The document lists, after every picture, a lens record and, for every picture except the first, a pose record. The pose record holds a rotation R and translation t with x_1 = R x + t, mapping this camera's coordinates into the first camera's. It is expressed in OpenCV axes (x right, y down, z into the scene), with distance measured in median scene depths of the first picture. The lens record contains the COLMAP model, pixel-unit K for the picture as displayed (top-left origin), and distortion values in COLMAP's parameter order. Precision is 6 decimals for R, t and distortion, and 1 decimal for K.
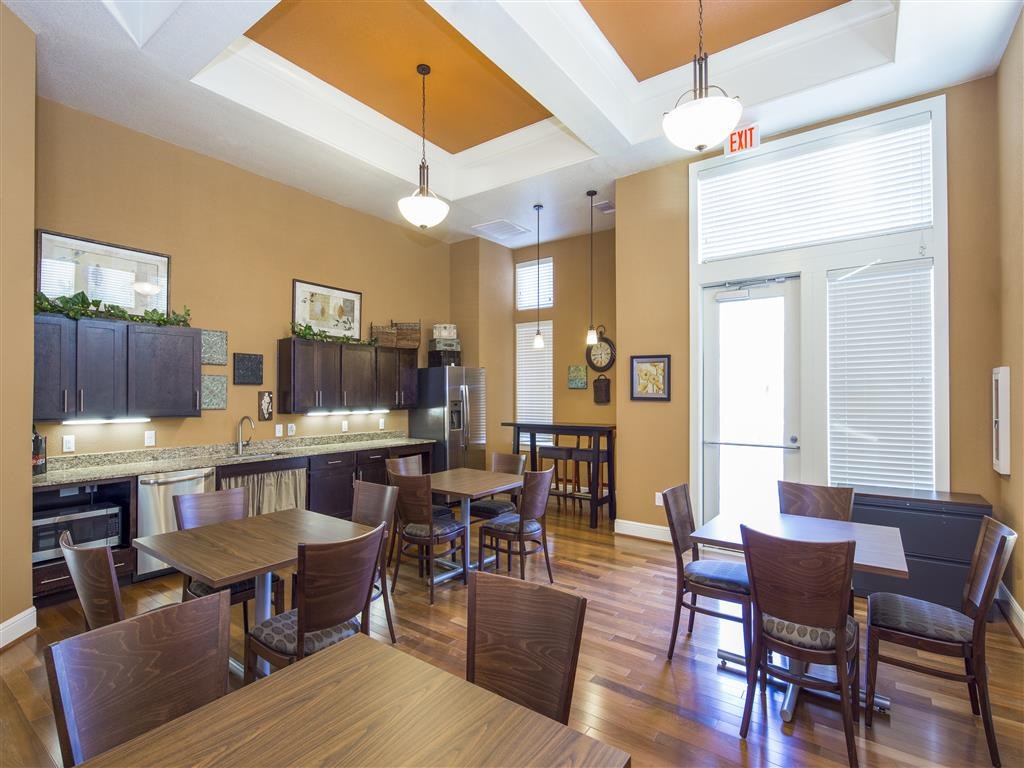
lens RADIAL K [[475.8, 0, 506.4], [0, 475.8, 384.3], [0, 0, 1]] dist [-0.002505, -0.000727]
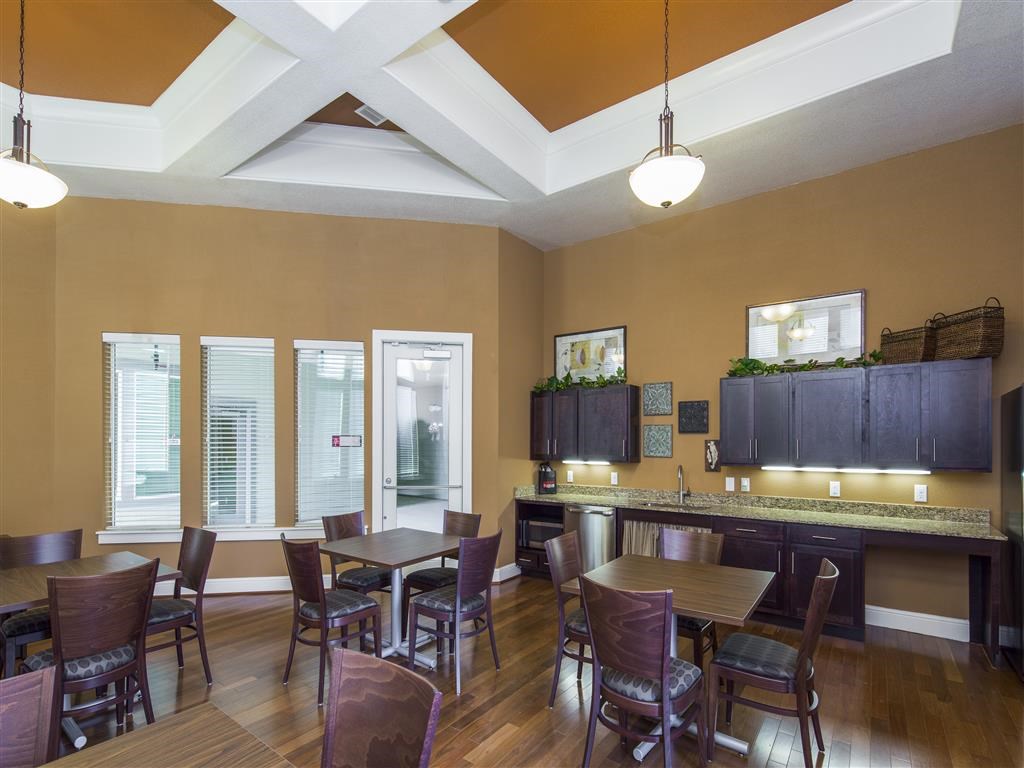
lens RADIAL K [[493.5, 0, 508.6], [0, 493.5, 442.3], [0, 0, 1]] dist [0.000035, -0.000478]
pose [[-0.004462, -0.000755, -0.999990, 0.454610], [0.019168, 0.999816, -0.000840, 0.012796], [0.999806, -0.019172, -0.004447, 0.613011]]
